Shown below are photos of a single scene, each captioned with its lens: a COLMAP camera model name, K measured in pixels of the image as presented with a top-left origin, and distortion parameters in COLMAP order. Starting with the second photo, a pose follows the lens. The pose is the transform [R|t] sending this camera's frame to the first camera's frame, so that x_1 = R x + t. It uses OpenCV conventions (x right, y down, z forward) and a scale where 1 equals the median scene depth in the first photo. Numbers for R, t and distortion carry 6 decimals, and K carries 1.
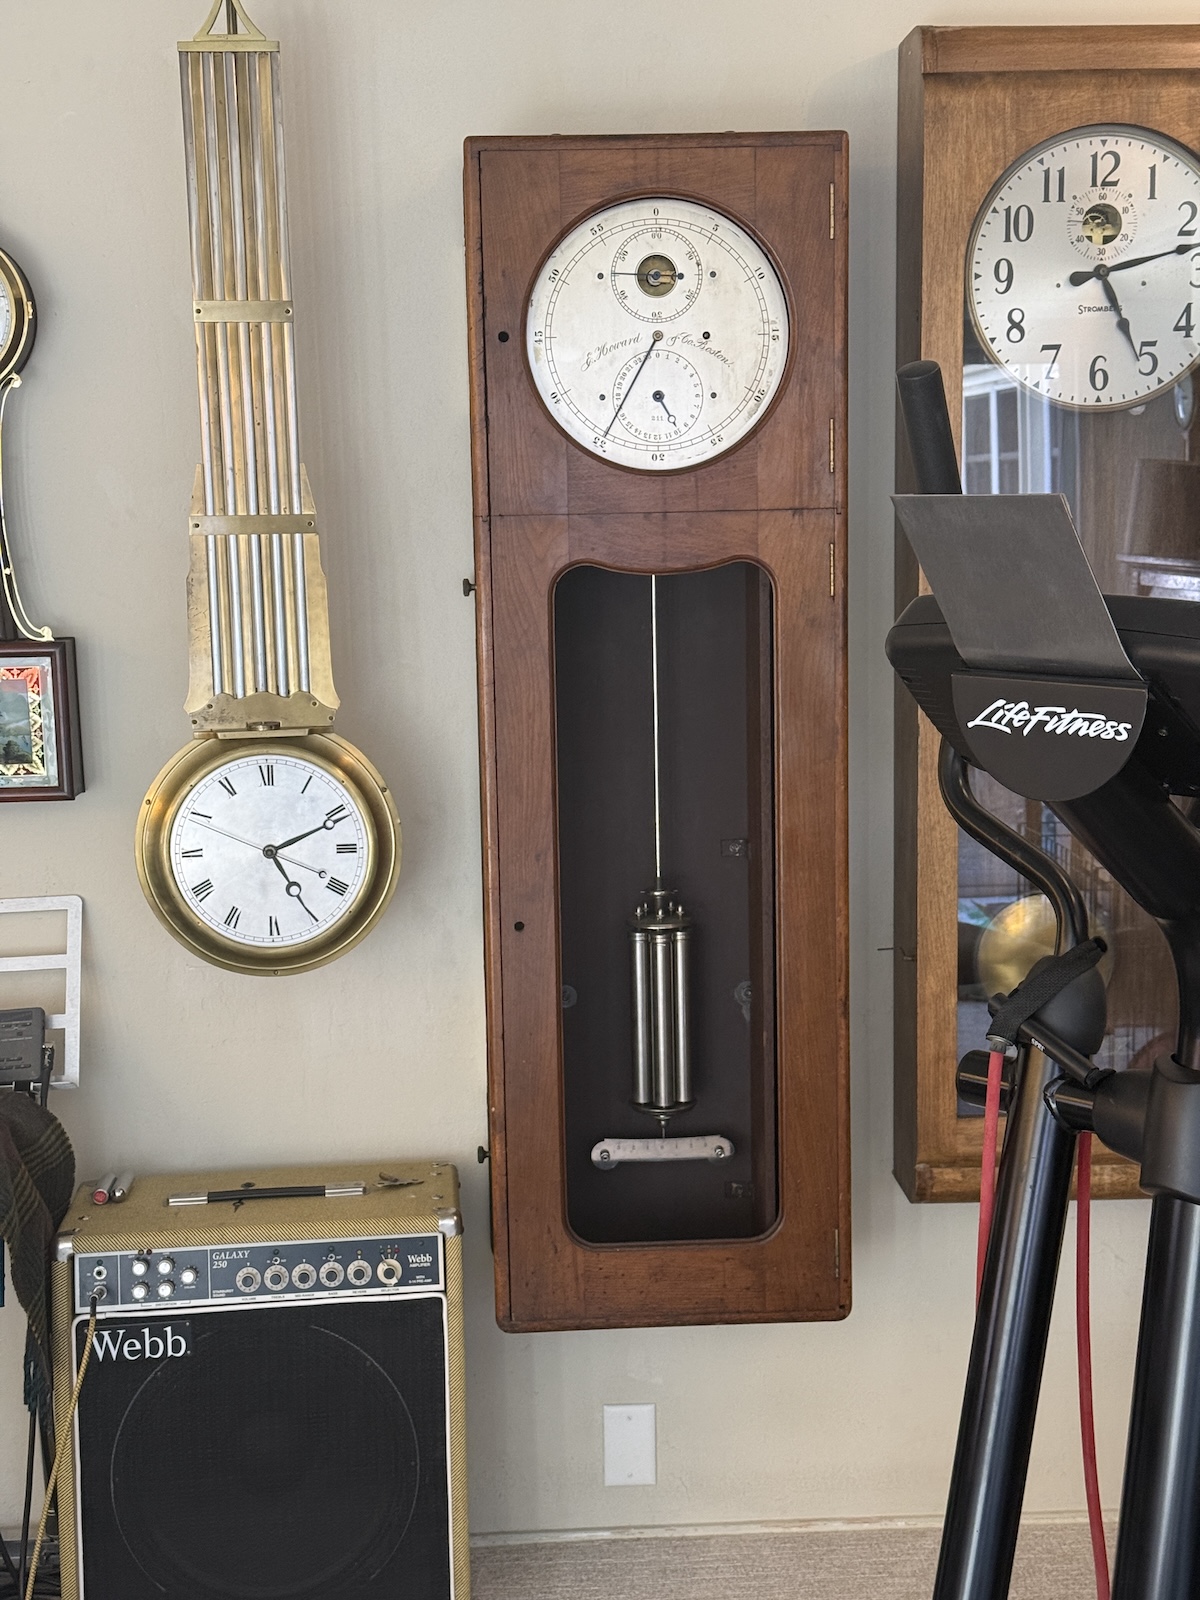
lens RADIAL K [[2216.9, 0, 588.1], [0, 2216.9, 857.1], [0, 0, 1]] dist [0.111749, 0.000000]
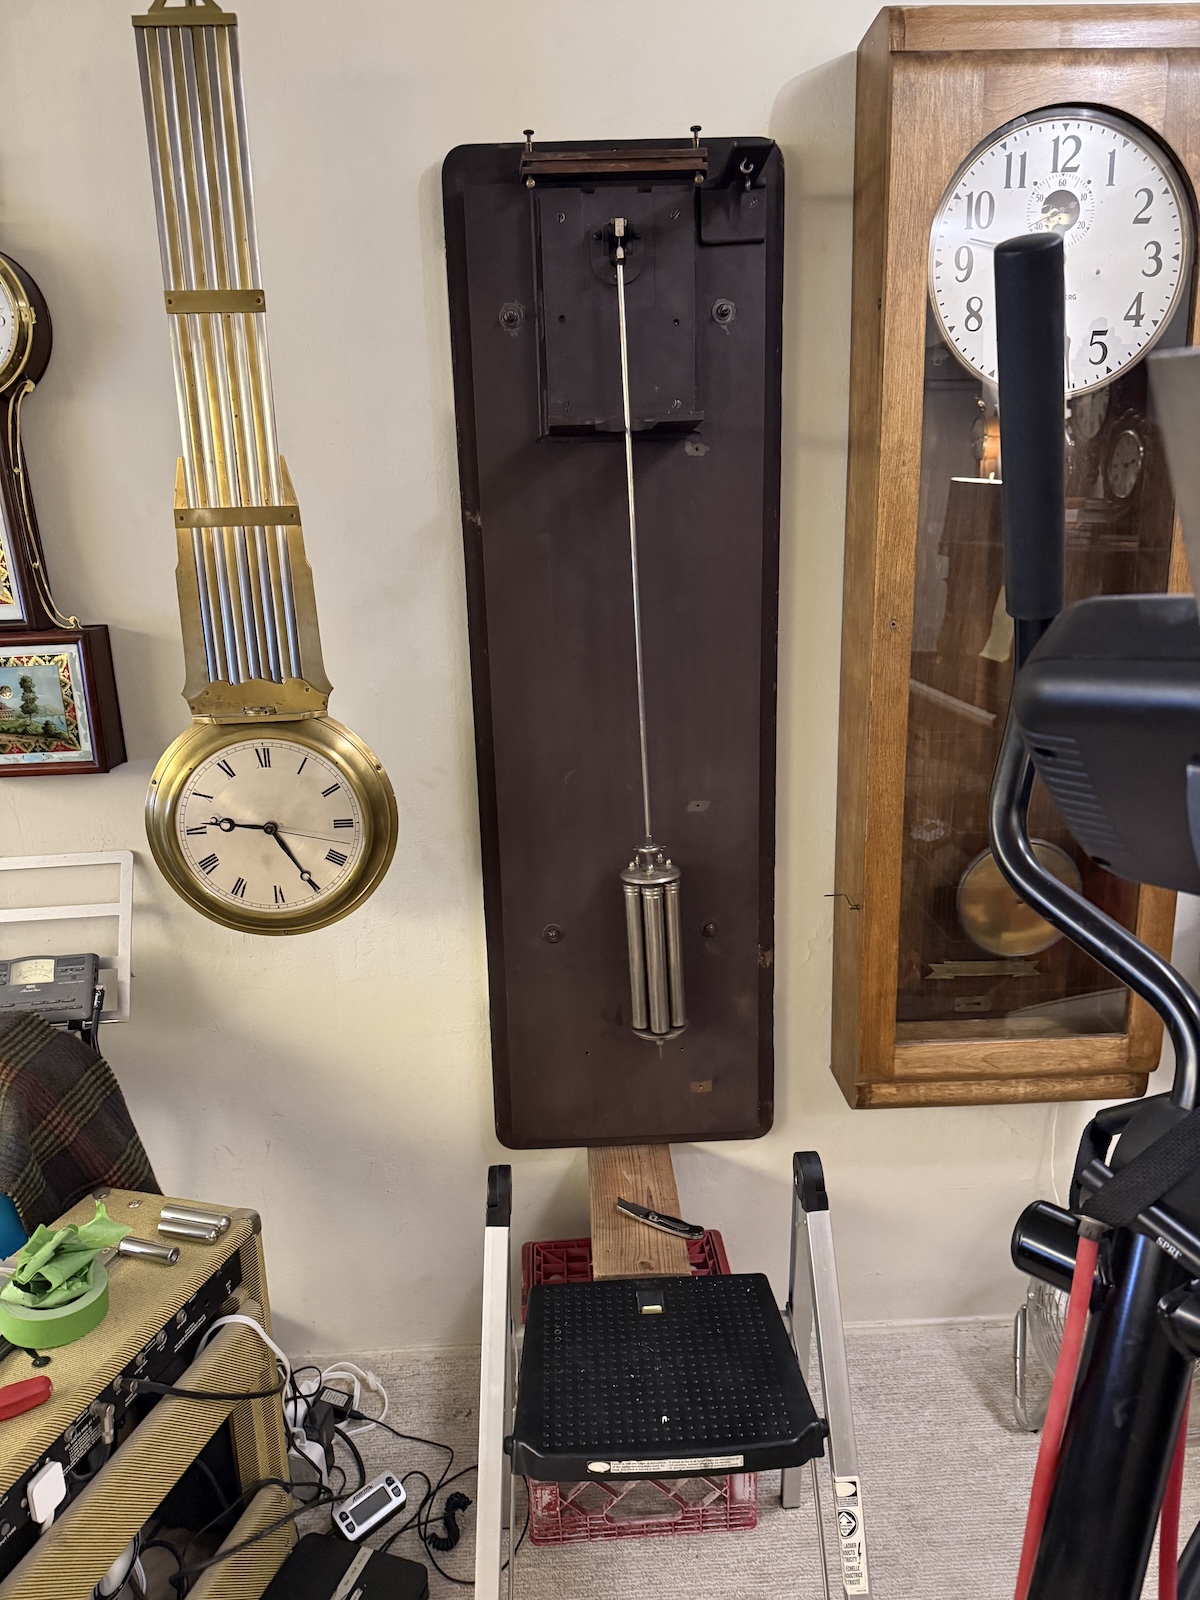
lens RADIAL K [[1147.4, 0, 593.7], [0, 1147.4, 829.1], [0, 0, 1]] dist [0.002603, -0.003810]
pose [[0.999909, -0.008038, -0.010794, 0.019399], [0.009150, 0.994198, 0.107177, -0.059719], [0.009870, -0.107266, 0.994181, 0.448092]]
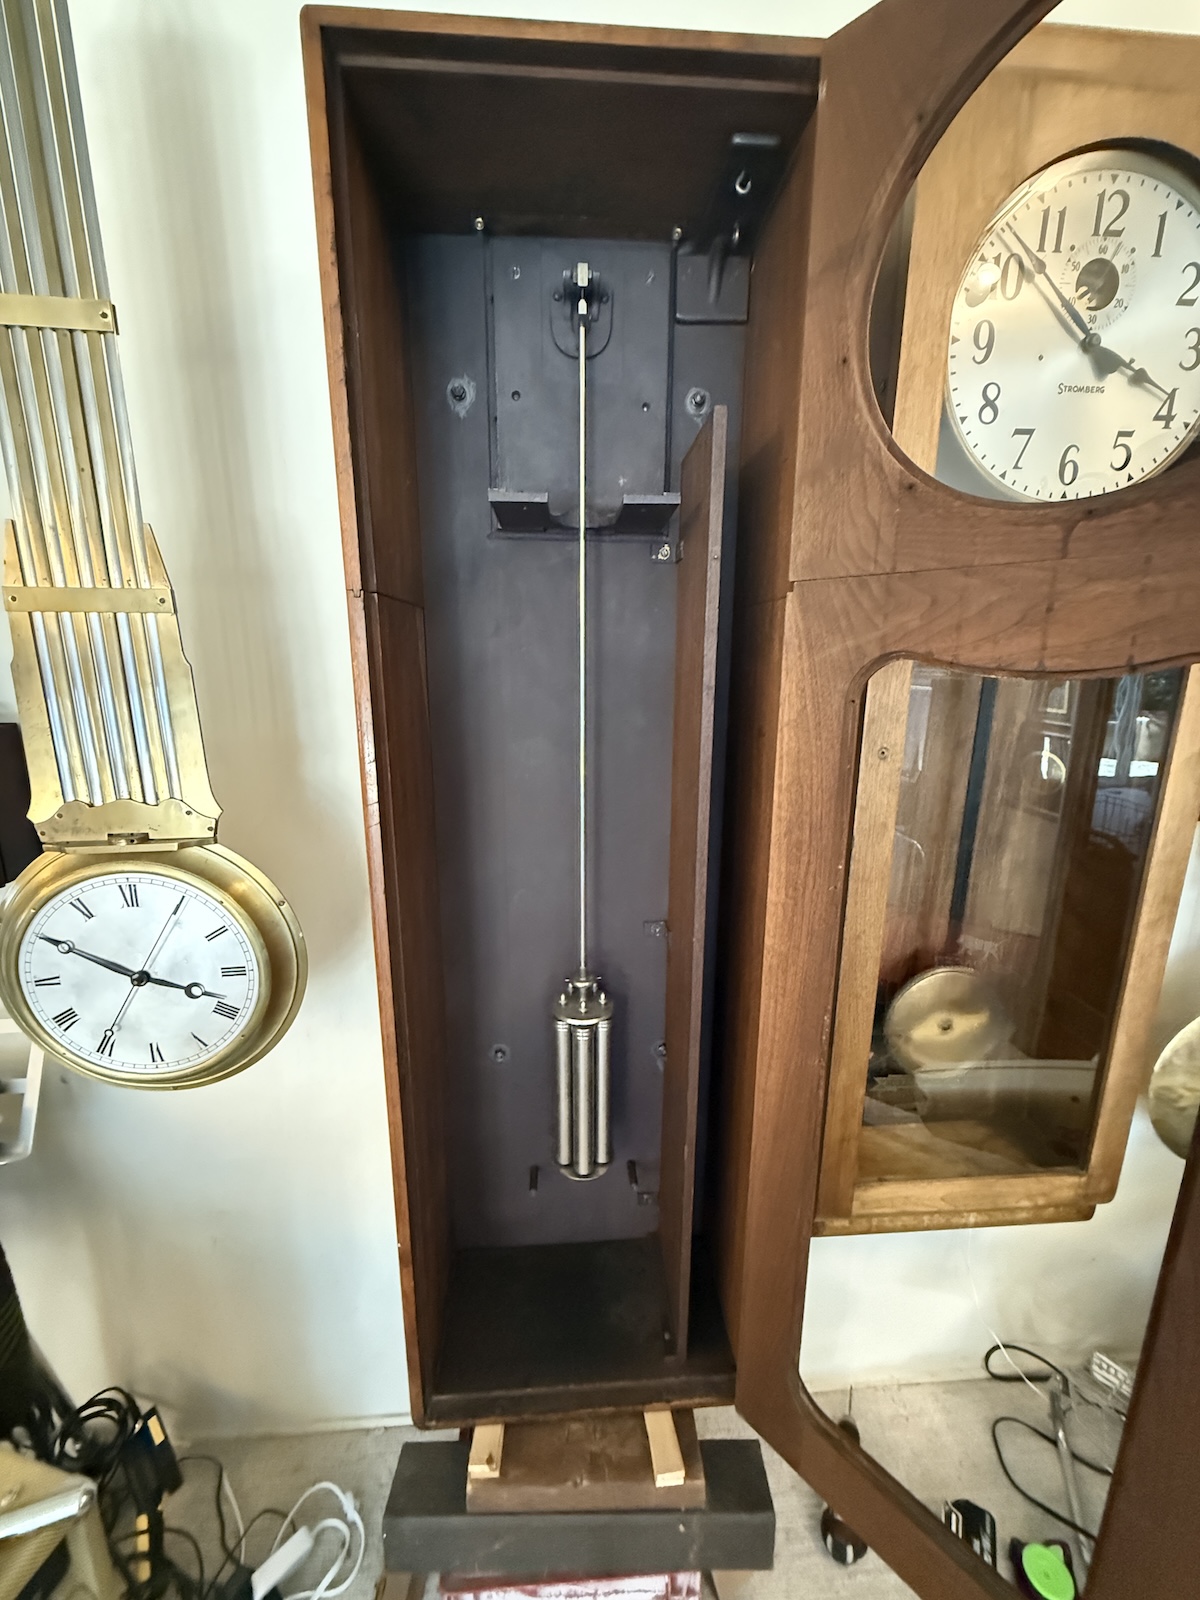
lens RADIAL K [[645.1, 0, 601.6], [0, 645.1, 799.9], [0, 0, 1]] dist [0.001572, 0.001229]
pose [[0.999198, 0.017450, 0.036052, 0.029674], [-0.019930, 0.997375, 0.069618, -0.094666], [-0.034742, -0.070281, 0.996922, 0.739937]]
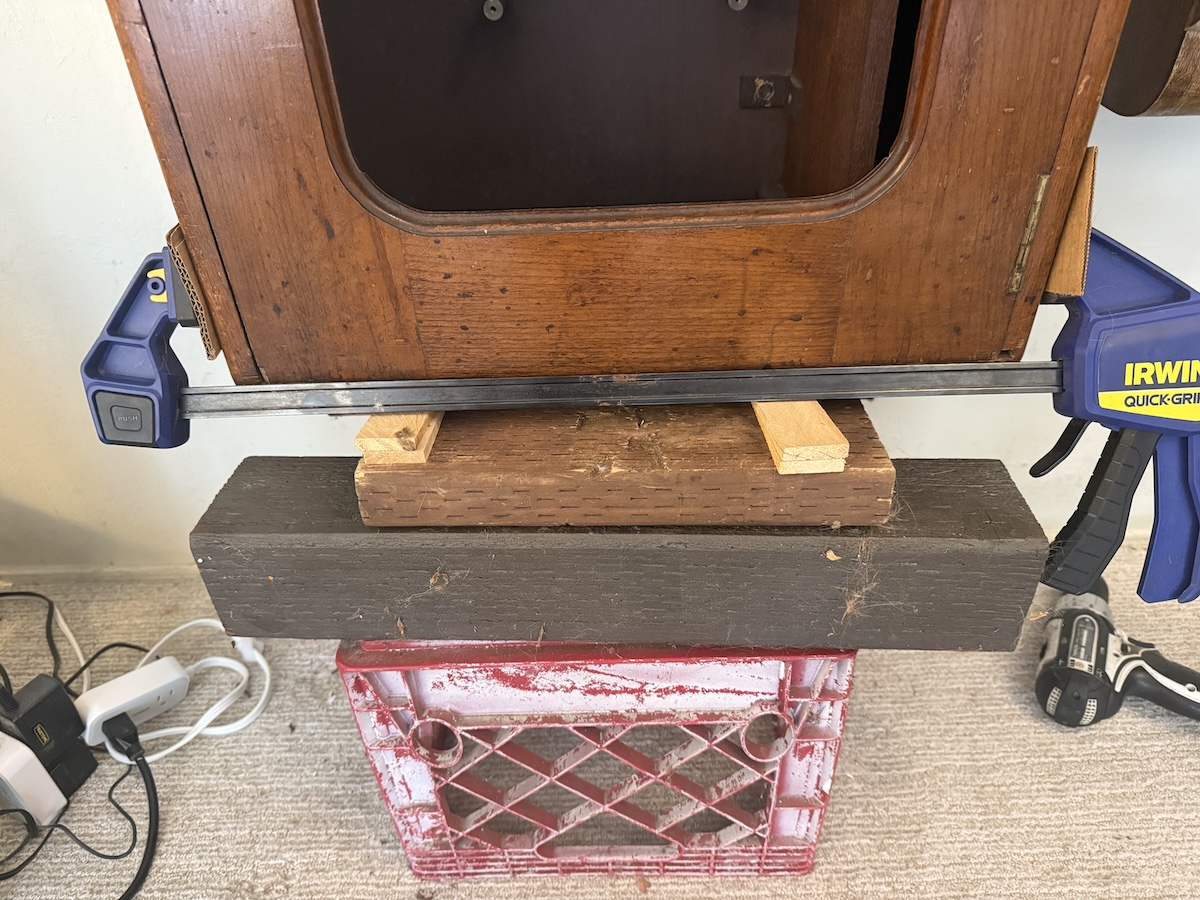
lens RADIAL K [[860.5, 0, 597.7], [0, 860.5, 449.0], [0, 0, 1]] dist [0.002603, -0.003810]
pose [[0.999457, 0.009337, -0.031584, 0.039535], [0.006395, 0.885705, 0.464204, 0.141495], [0.032308, -0.464155, 0.885165, 0.855648]]
